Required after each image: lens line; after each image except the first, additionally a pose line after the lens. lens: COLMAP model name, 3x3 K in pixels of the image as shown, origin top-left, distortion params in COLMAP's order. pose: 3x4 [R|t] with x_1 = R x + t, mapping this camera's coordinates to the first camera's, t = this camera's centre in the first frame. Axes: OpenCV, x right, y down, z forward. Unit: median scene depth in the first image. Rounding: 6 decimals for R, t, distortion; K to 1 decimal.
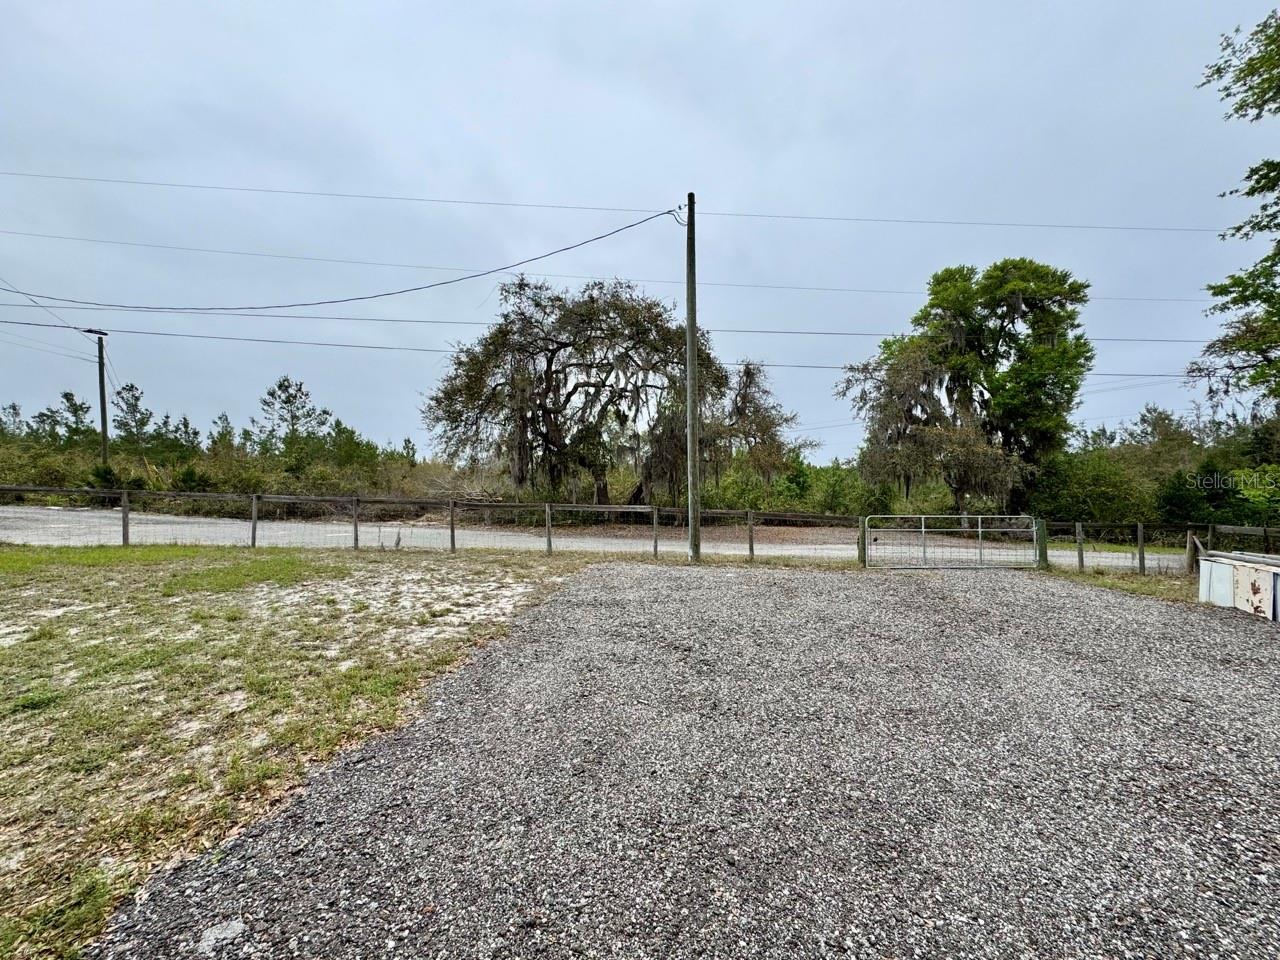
lens RADIAL K [[511.7, 0, 639.9], [0, 511.7, 480.2], [0, 0, 1]] dist [-0.002825, 0.000379]
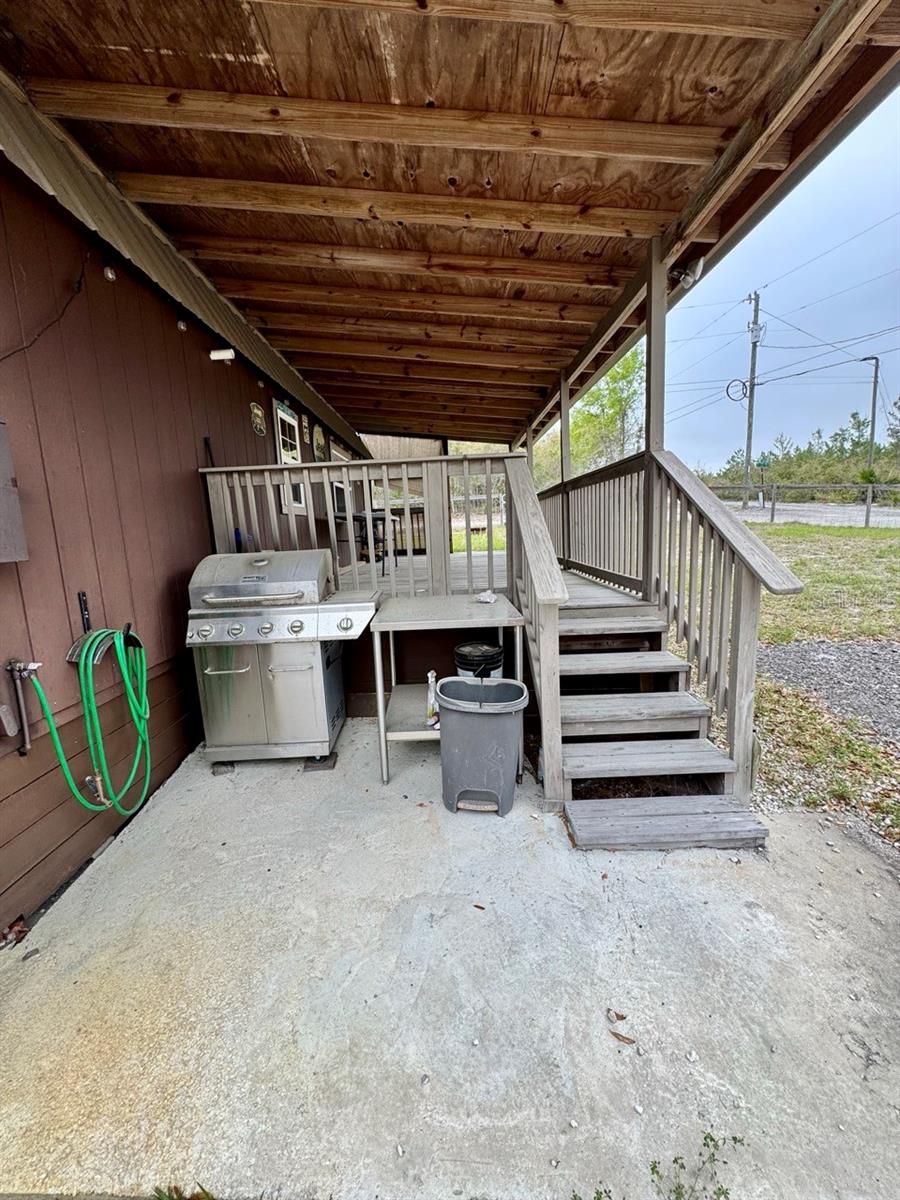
lens RADIAL K [[479.7, 0, 447.9], [0, 479.7, 599.8], [0, 0, 1]] dist [-0.002825, 0.000379]
pose [[0.037856, 0.184387, -0.982124, 0.183245], [0.050744, 0.981206, 0.186171, 0.023014], [0.997994, -0.056884, 0.027788, -0.115682]]
